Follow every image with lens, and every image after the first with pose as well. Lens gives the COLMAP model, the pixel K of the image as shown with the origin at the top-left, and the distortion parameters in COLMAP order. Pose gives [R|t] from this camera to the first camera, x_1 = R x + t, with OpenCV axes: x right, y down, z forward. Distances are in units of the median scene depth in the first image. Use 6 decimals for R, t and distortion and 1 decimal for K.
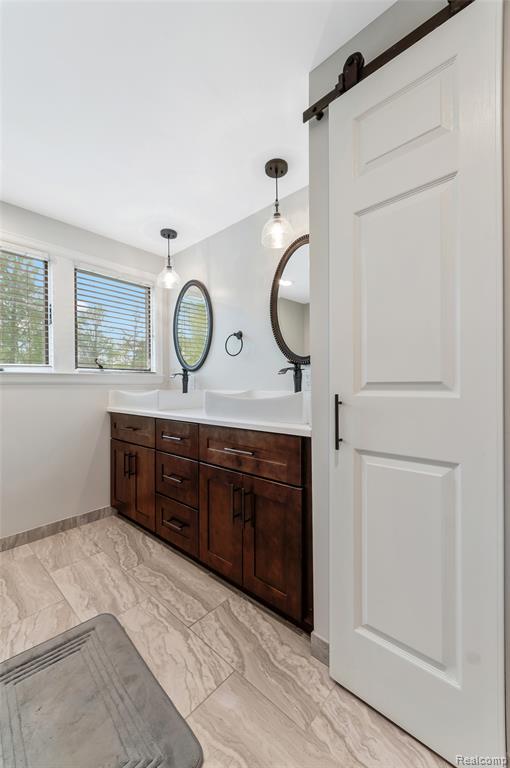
lens RADIAL K [[305.7, 0, 258.6], [0, 305.7, 385.5], [0, 0, 1]] dist [0.009307, -0.003004]
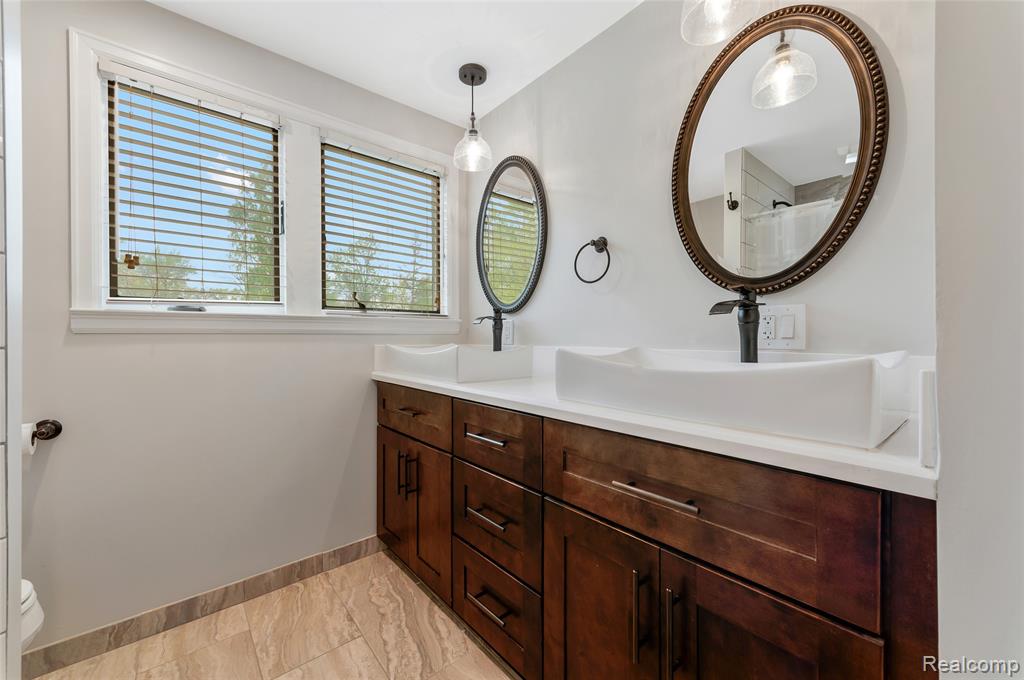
lens RADIAL K [[407.6, 0, 517.4], [0, 407.6, 337.5], [0, 0, 1]] dist [0.009307, -0.003004]
pose [[0.990756, 0.004149, -0.135593, -0.124611], [-0.003602, 0.999984, 0.004279, -0.003002], [0.135609, -0.003751, 0.990755, 0.296476]]
